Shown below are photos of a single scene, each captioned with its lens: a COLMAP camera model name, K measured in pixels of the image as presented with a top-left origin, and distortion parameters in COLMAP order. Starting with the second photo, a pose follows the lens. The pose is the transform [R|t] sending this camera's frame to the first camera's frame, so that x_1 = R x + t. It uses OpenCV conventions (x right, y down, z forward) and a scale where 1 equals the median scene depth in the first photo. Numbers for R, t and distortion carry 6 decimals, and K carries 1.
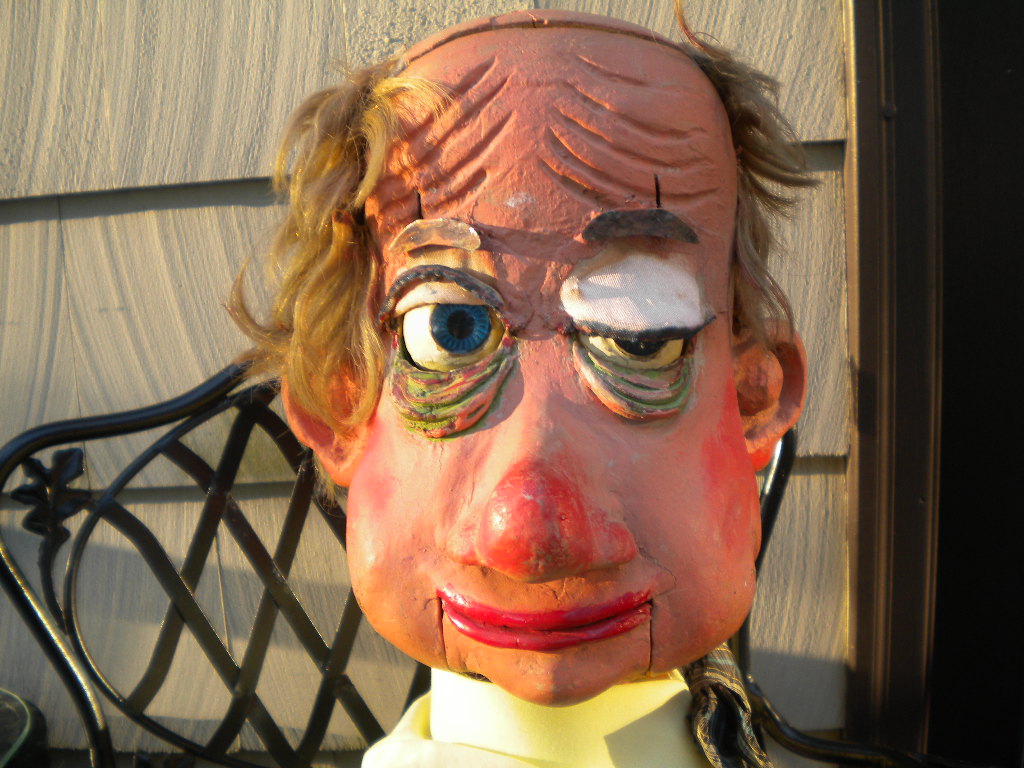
lens RADIAL K [[1075.0, 0, 516.0], [0, 1075.0, 370.1], [0, 0, 1]] dist [-0.057478, -0.199388]
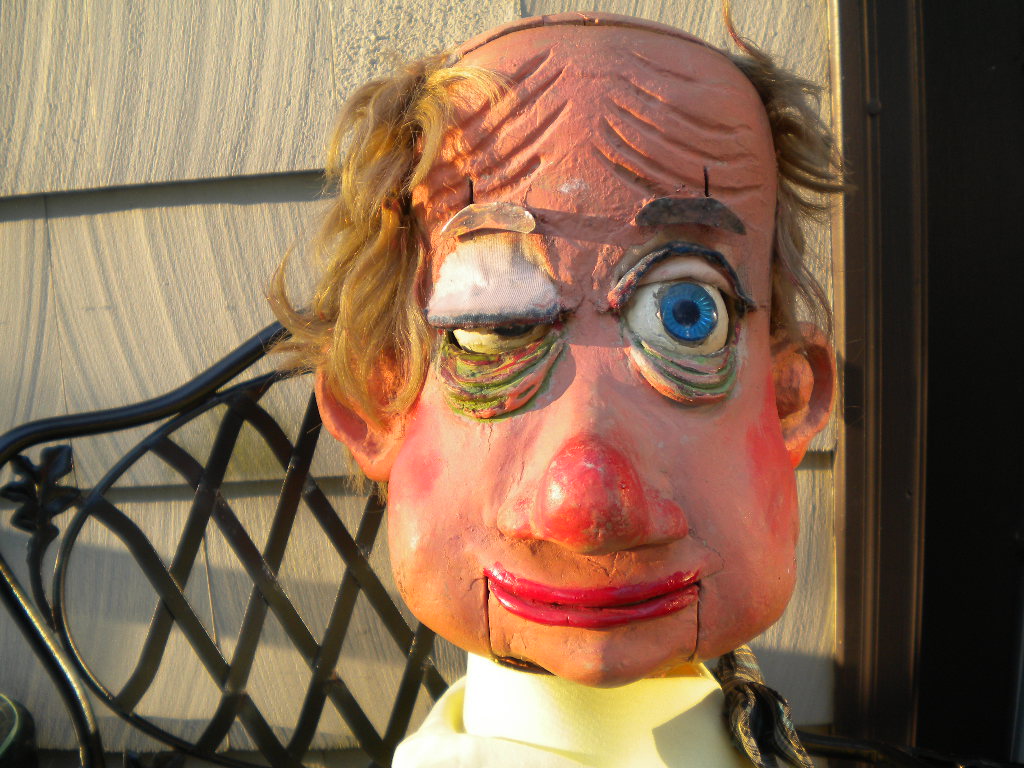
lens RADIAL K [[1075.0, 0, 516.0], [0, 1075.0, 370.1], [0, 0, 1]] dist [-0.057478, -0.199388]
pose [[0.999406, 0.023723, 0.025000, -0.071930], [-0.022276, 0.998145, -0.056660, 0.074606], [-0.026297, 0.056069, 0.998080, -0.006558]]
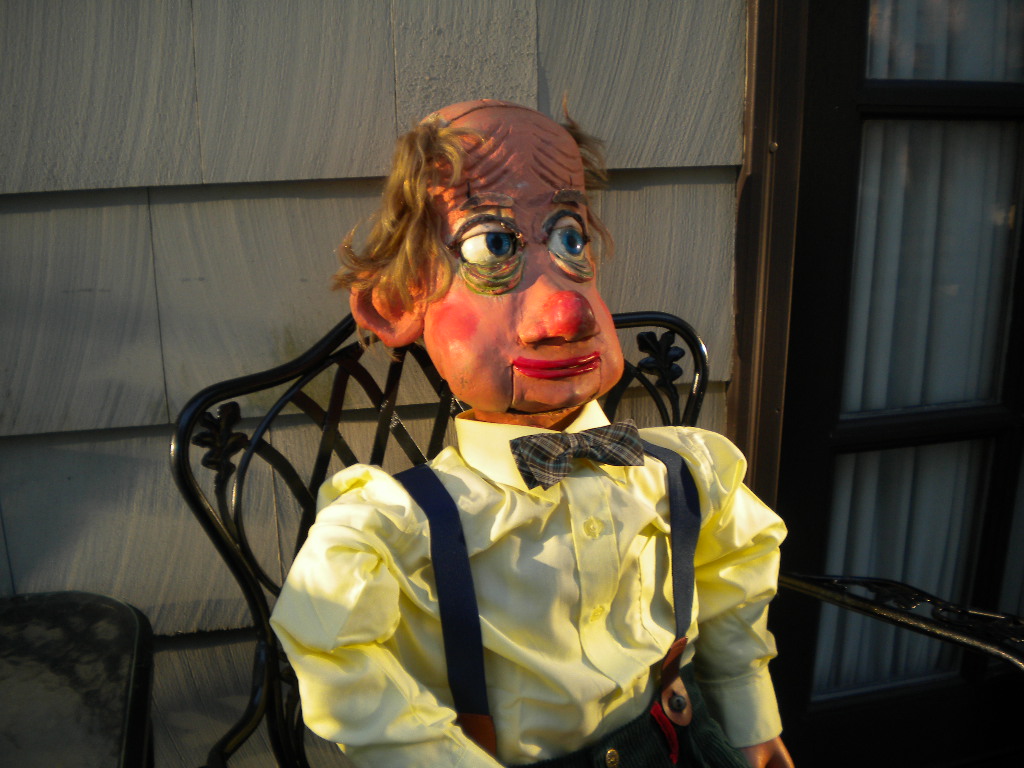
lens RADIAL K [[1075.0, 0, 516.0], [0, 1075.0, 370.1], [0, 0, 1]] dist [-0.057478, -0.199388]
pose [[0.860686, -0.062190, 0.505324, -1.135409], [0.103429, 0.993174, -0.053933, 0.333576], [-0.498520, 0.098685, 0.861243, -0.842138]]
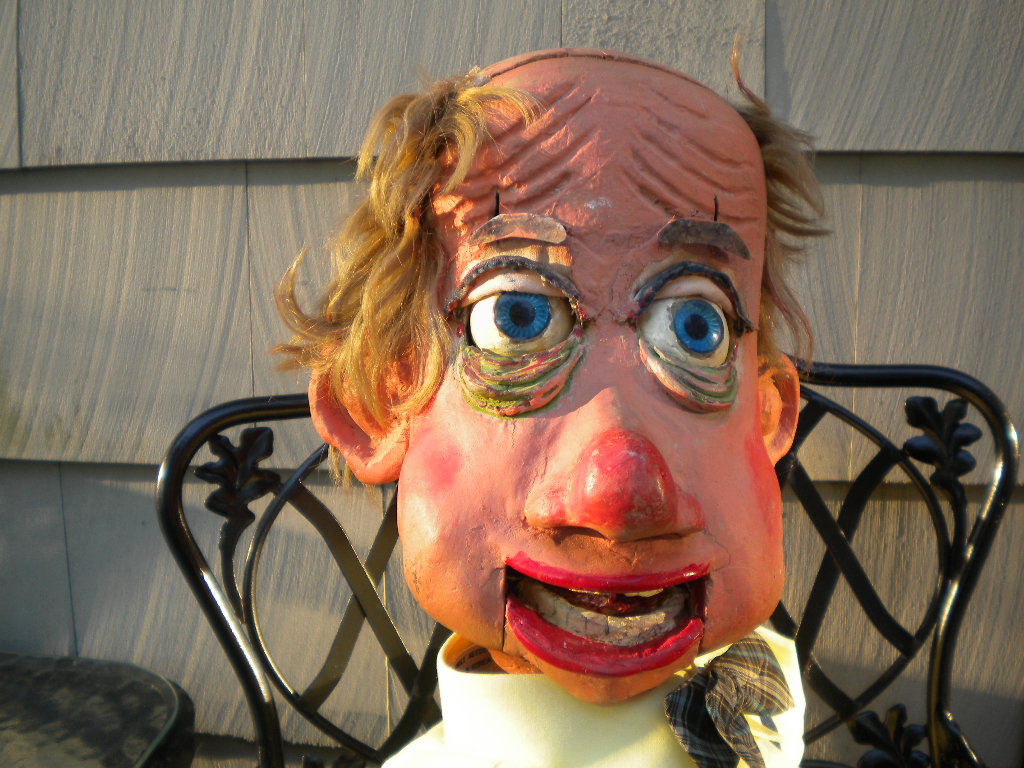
lens RADIAL K [[1075.0, 0, 516.0], [0, 1075.0, 370.1], [0, 0, 1]] dist [-0.057478, -0.199388]
pose [[0.984763, 0.078371, 0.155240, -0.235360], [-0.059345, 0.990555, -0.123611, 0.149249], [-0.163461, 0.112515, 0.980113, -0.039266]]
